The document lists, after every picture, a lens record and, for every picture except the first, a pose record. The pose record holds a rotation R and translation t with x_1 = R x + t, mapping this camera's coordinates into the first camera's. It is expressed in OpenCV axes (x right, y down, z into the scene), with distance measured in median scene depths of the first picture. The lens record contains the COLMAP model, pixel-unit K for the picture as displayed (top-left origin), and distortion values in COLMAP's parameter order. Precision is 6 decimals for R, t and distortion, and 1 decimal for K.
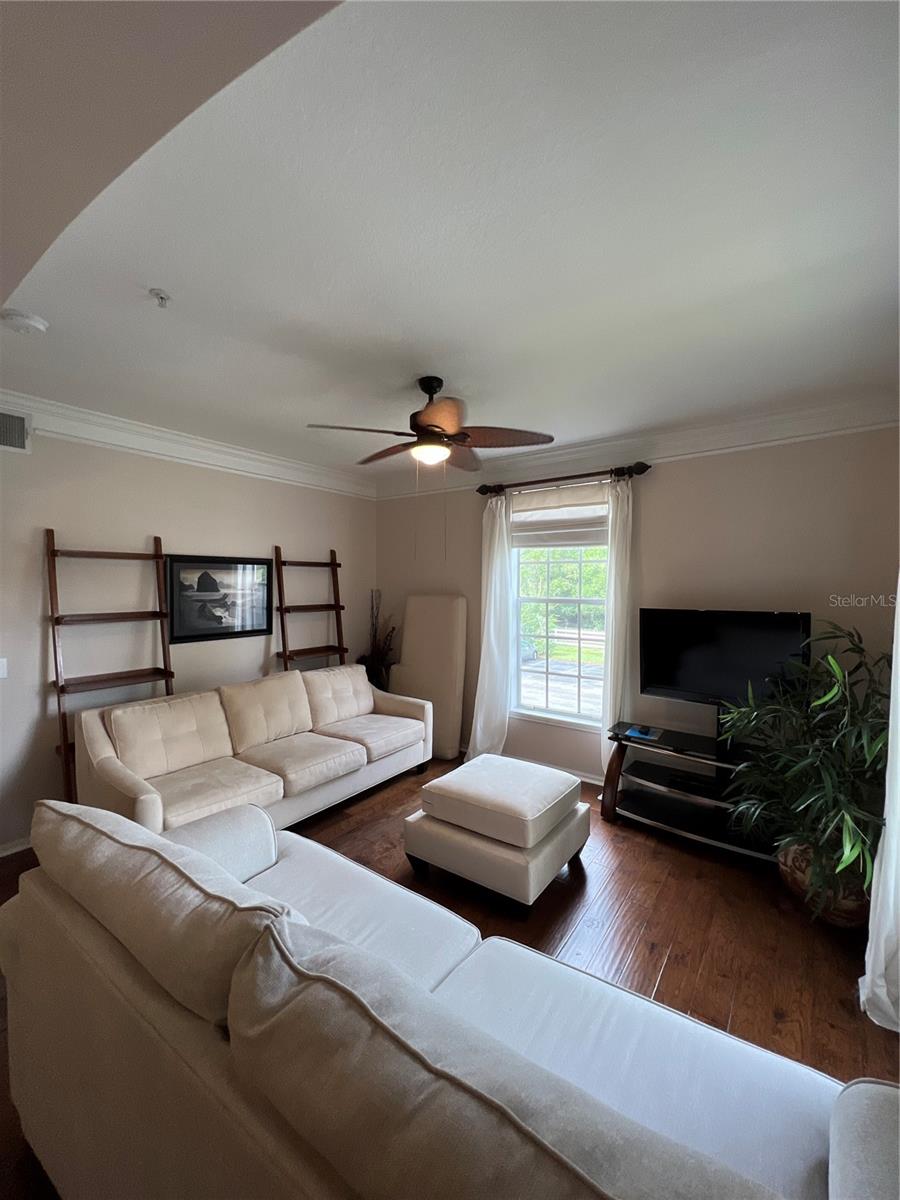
lens RADIAL K [[480.9, 0, 446.6], [0, 480.9, 597.5], [0, 0, 1]] dist [-0.007648, 0.001289]
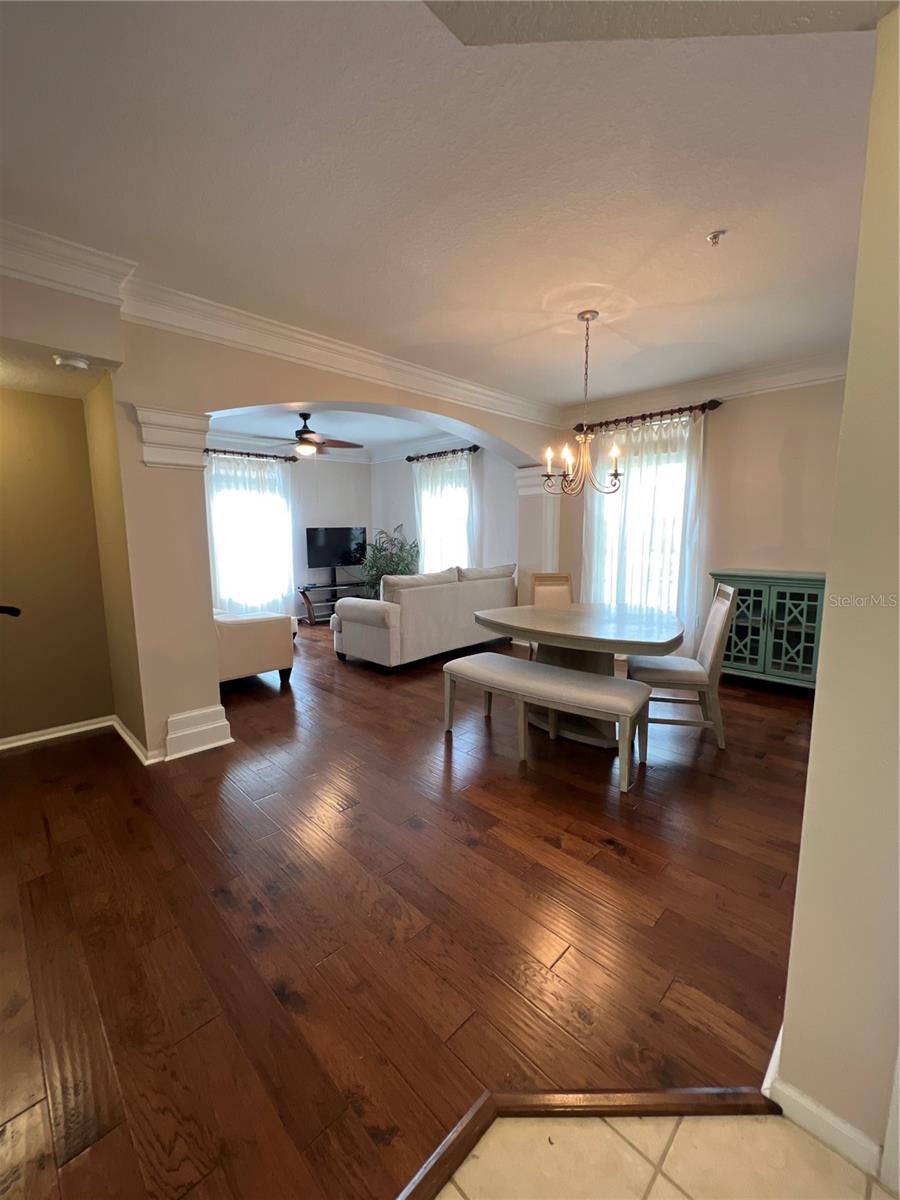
lens RADIAL K [[480.9, 0, 455.3], [0, 480.9, 596.1], [0, 0, 1]] dist [-0.007648, 0.001289]
pose [[0.154840, -0.129964, 0.979354, -1.395283], [0.038868, 0.991343, 0.125410, 0.069200], [-0.987175, 0.018647, 0.158551, 0.029542]]
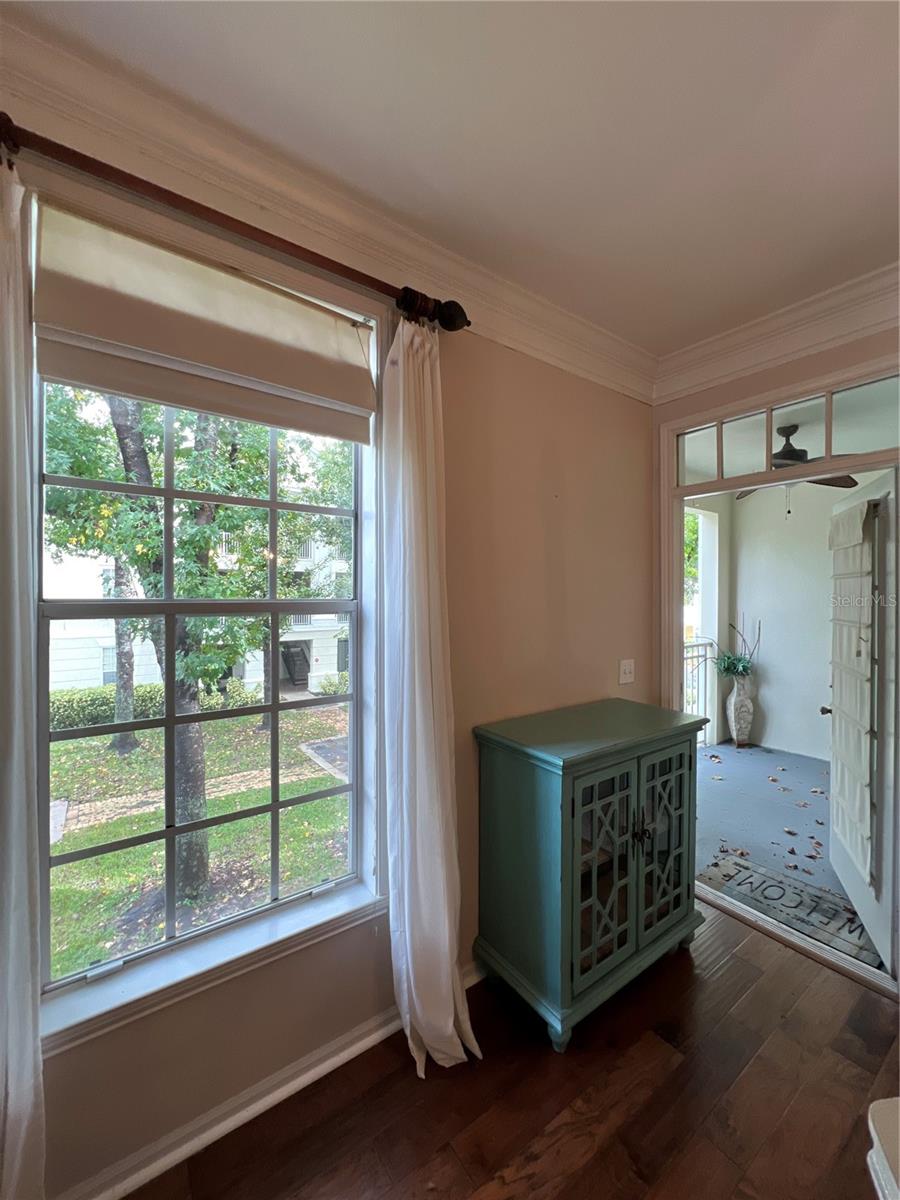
lens RADIAL K [[480.9, 0, 455.4], [0, 480.9, 595.9], [0, 0, 1]] dist [-0.007648, 0.001289]
pose [[-0.953880, -0.008513, 0.300068, -0.307664], [0.002522, 0.999335, 0.036369, 0.027262], [-0.300178, 0.035449, -0.953224, 0.025277]]
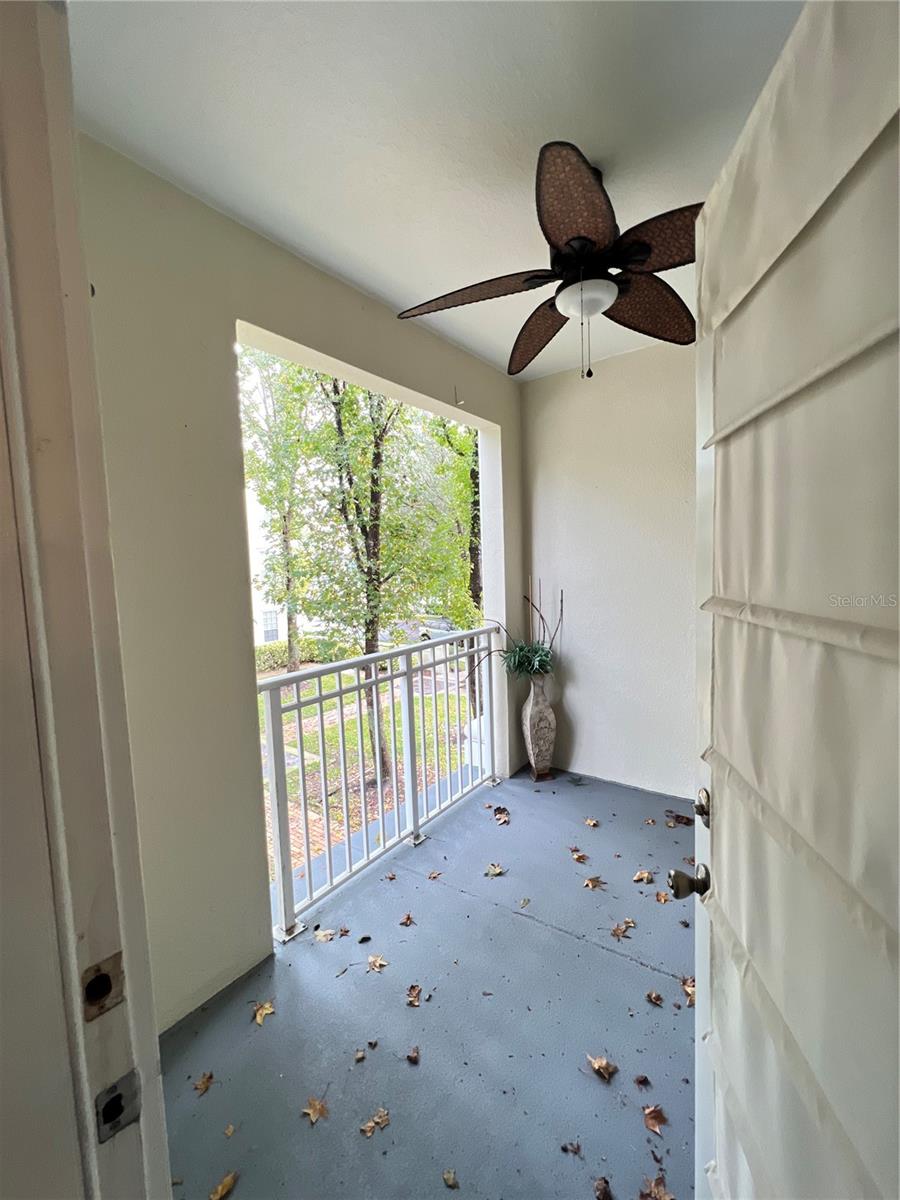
lens RADIAL K [[480.9, 0, 447.0], [0, 480.9, 594.3], [0, 0, 1]] dist [-0.007648, 0.001289]
pose [[-0.999422, 0.030515, 0.014976, -0.499563], [0.031820, 0.994829, 0.096455, 0.059359], [-0.011955, 0.096876, -0.995225, -0.556453]]
